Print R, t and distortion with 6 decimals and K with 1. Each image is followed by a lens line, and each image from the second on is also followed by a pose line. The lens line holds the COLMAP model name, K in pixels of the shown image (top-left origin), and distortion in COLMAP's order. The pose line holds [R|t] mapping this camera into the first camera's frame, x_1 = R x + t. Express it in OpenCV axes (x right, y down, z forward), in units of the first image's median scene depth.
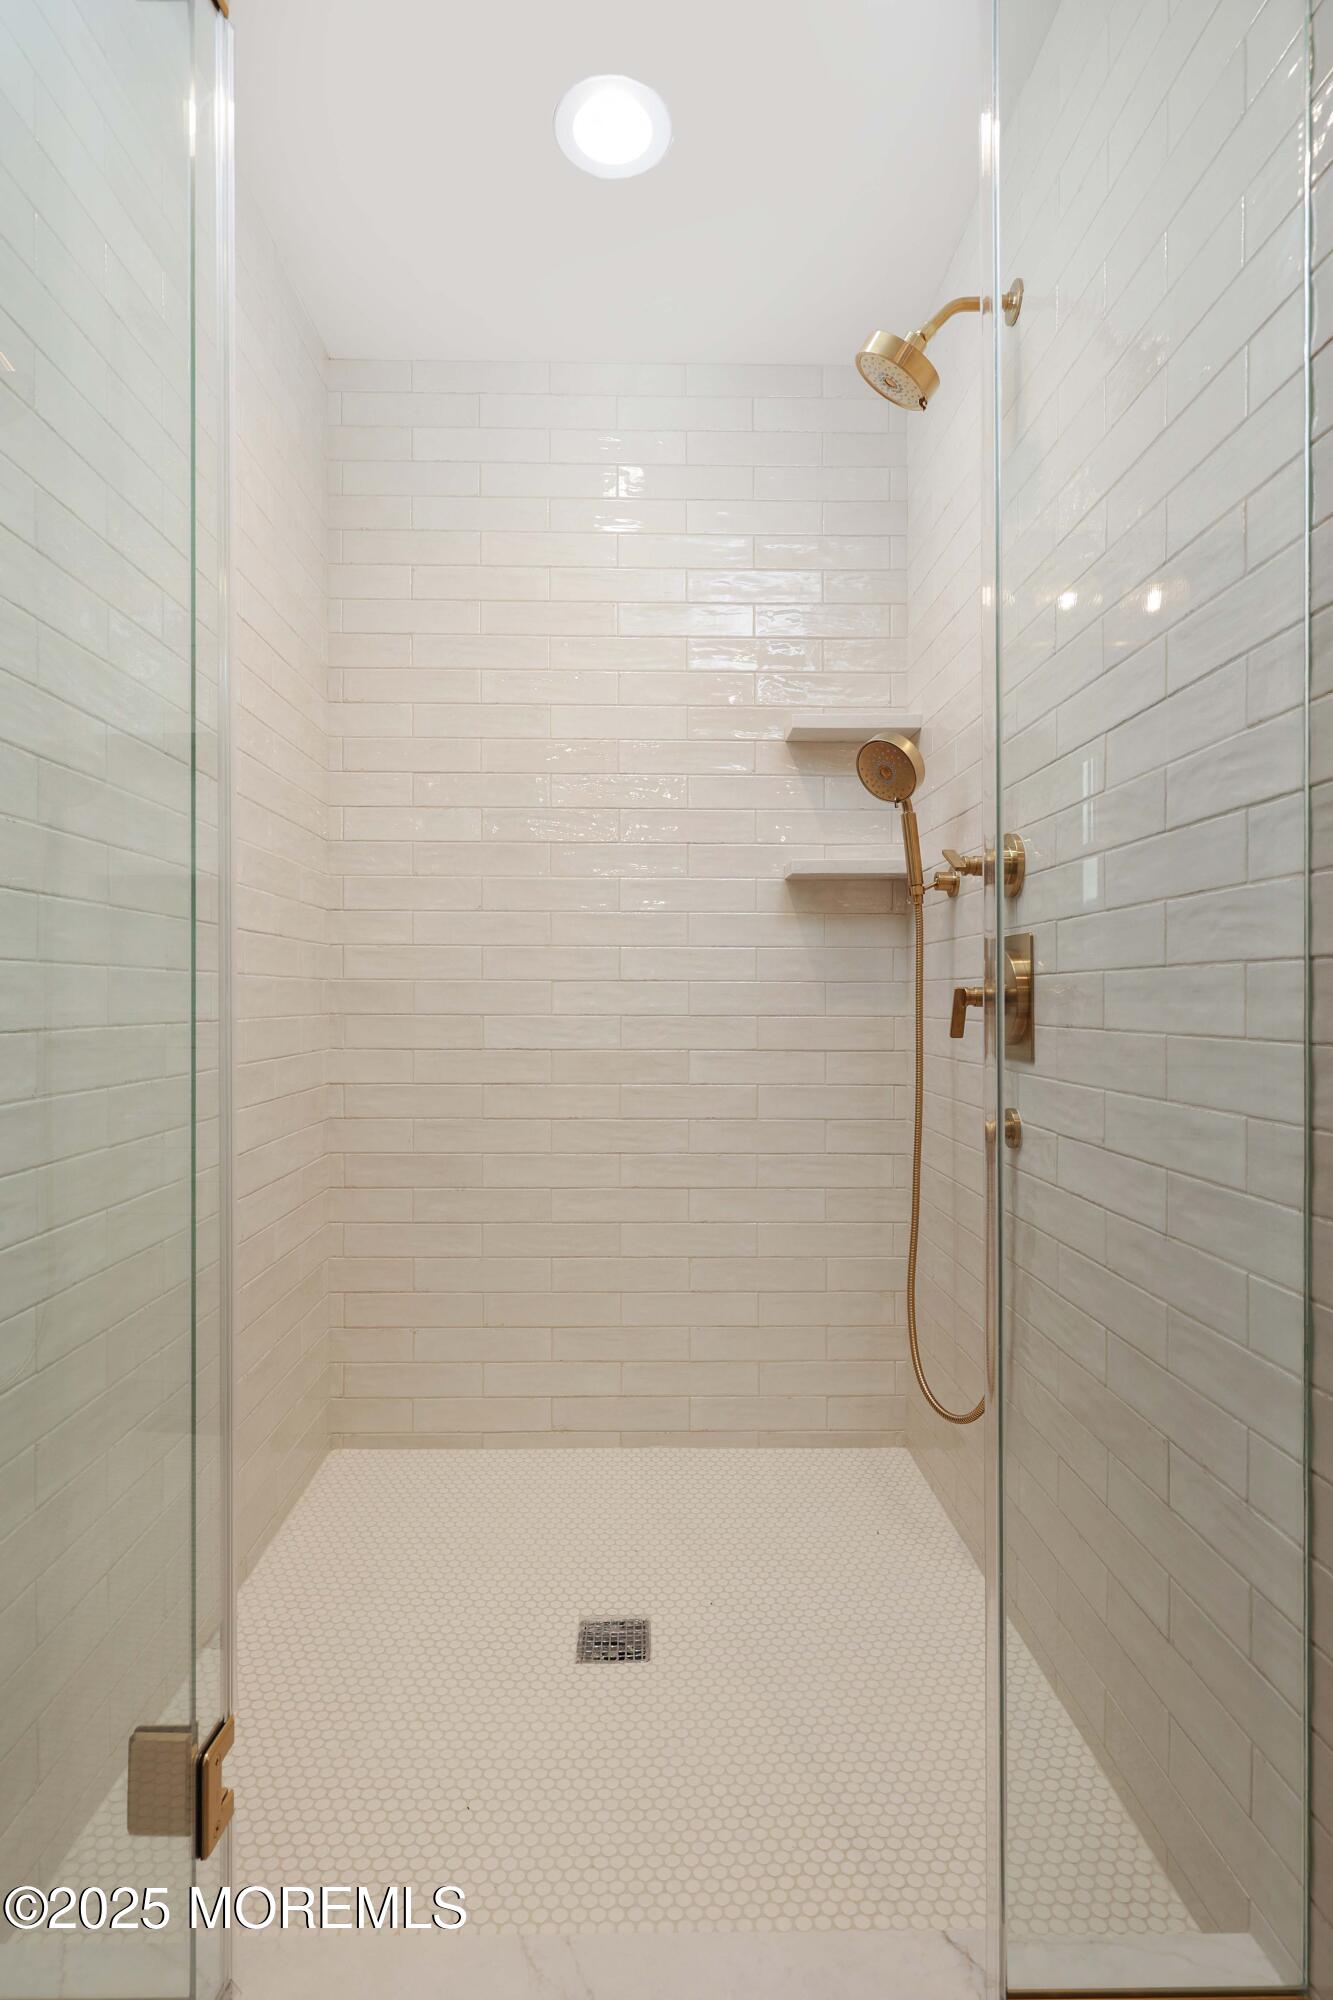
lens RADIAL K [[1023.3, 0, 665.5], [0, 1023.3, 998.8], [0, 0, 1]] dist [0.002556, 0.001379]
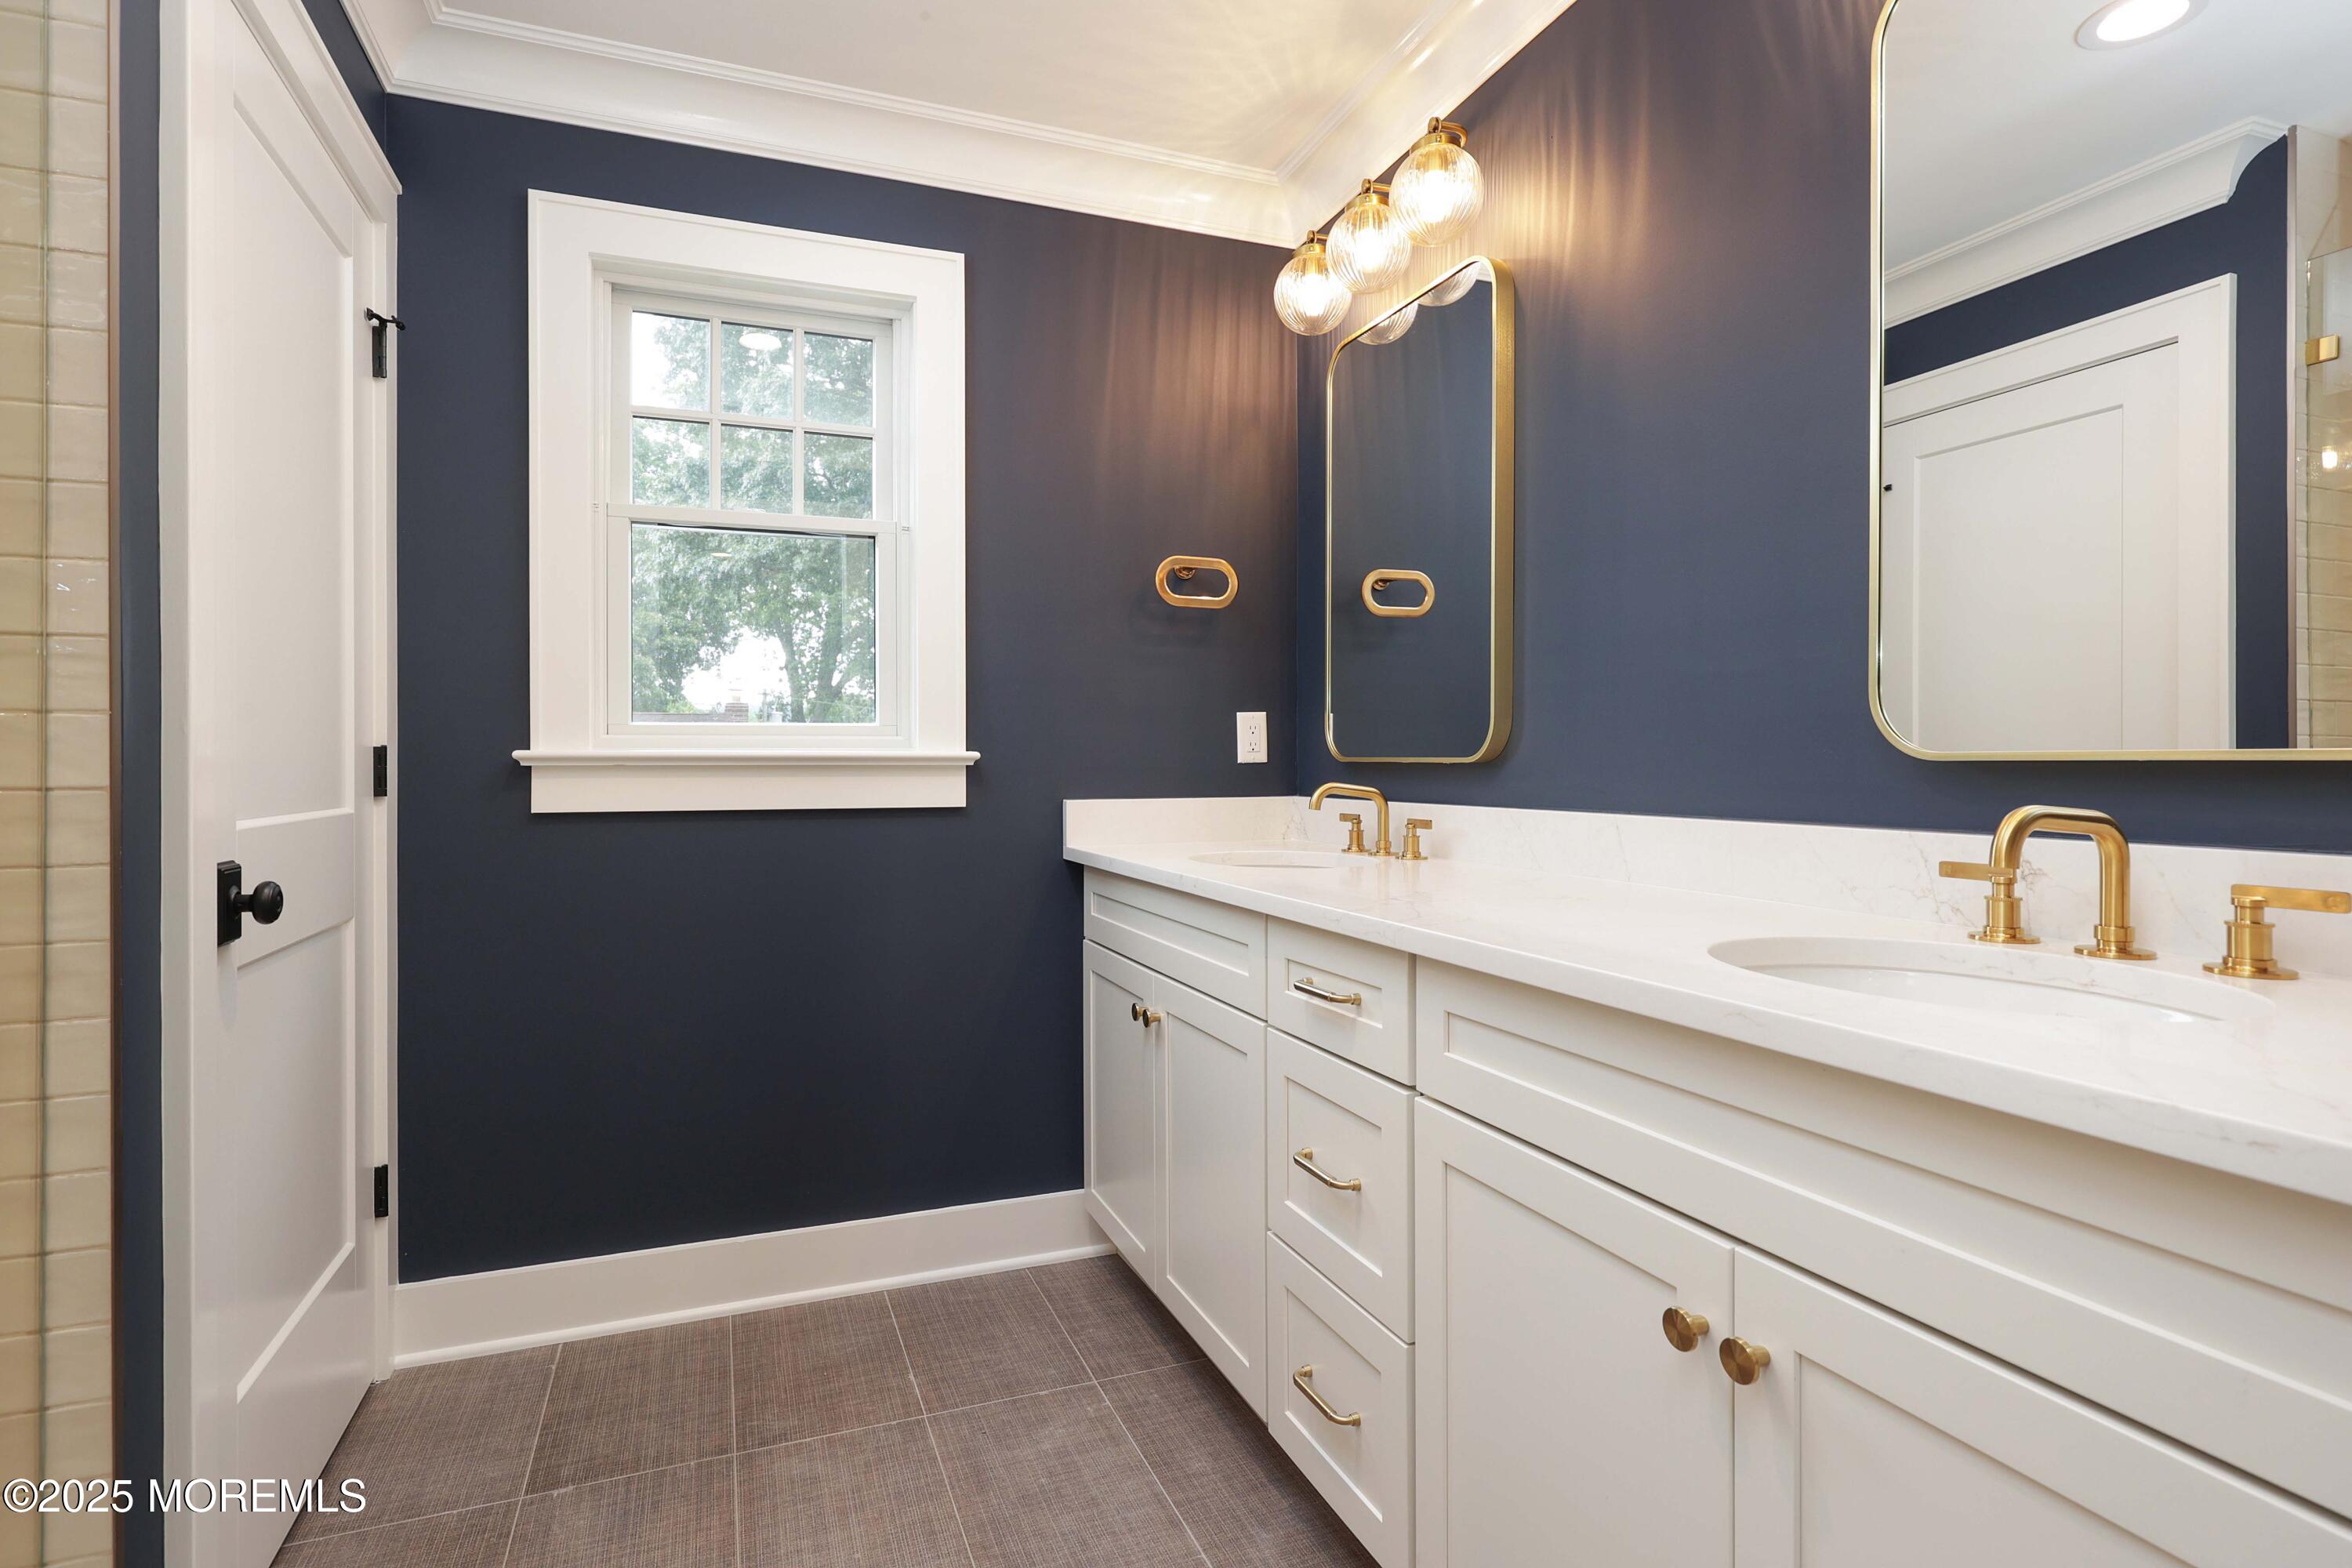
lens RADIAL K [[1203.4, 0, 1174.1], [0, 1203.4, 791.3], [0, 0, 1]] dist [0.002556, 0.001379]
pose [[-0.332026, -0.001059, 0.943270, -1.004322], [0.002978, 0.999993, 0.002170, -0.036684], [-0.943266, 0.003529, -0.332020, 0.281709]]
